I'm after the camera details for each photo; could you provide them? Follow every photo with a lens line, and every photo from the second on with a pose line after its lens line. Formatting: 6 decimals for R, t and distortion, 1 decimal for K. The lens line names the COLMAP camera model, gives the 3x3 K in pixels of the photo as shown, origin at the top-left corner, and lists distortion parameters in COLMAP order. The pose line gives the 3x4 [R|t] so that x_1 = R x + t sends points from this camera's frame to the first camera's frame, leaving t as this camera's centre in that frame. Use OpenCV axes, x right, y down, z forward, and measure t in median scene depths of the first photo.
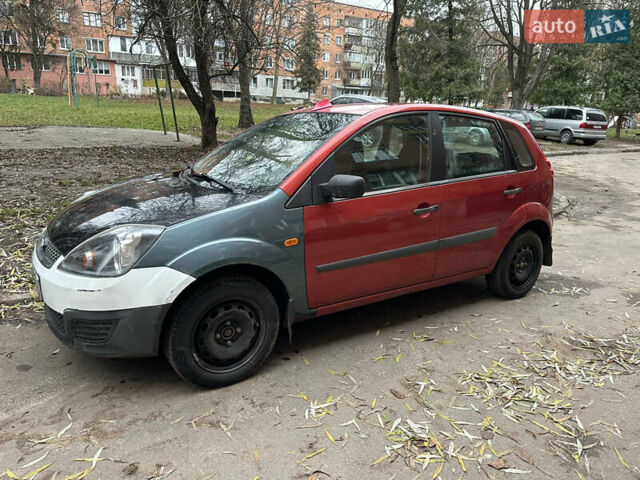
lens RADIAL K [[445.0, 0, 317.0], [0, 445.0, 241.6], [0, 0, 1]] dist [0.035856, -0.044861]
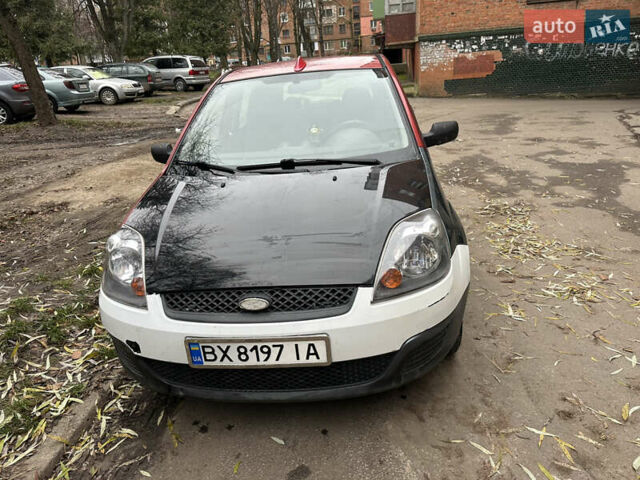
lens RADIAL K [[445.0, 0, 317.0], [0, 445.0, 241.6], [0, 0, 1]] dist [0.035856, -0.044861]
pose [[0.638554, -0.358869, 0.680781, -0.180005], [0.293975, 0.931278, 0.215176, -0.037096], [-0.711216, 0.062731, 0.700169, 0.084396]]
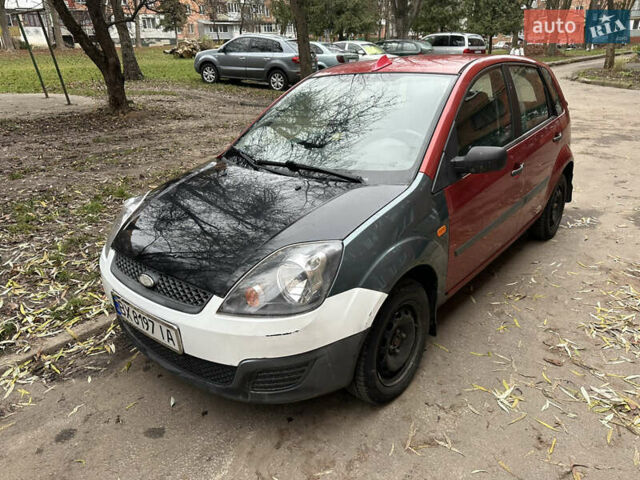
lens RADIAL K [[451.6, 0, 320.0], [0, 451.6, 240.0], [0, 0, 1]] dist [0.002467, -0.001987]
pose [[0.959841, -0.162911, 0.228398, -0.091033], [0.134414, 0.981643, 0.135313, -0.024398], [-0.246250, -0.099179, 0.964119, 0.030936]]
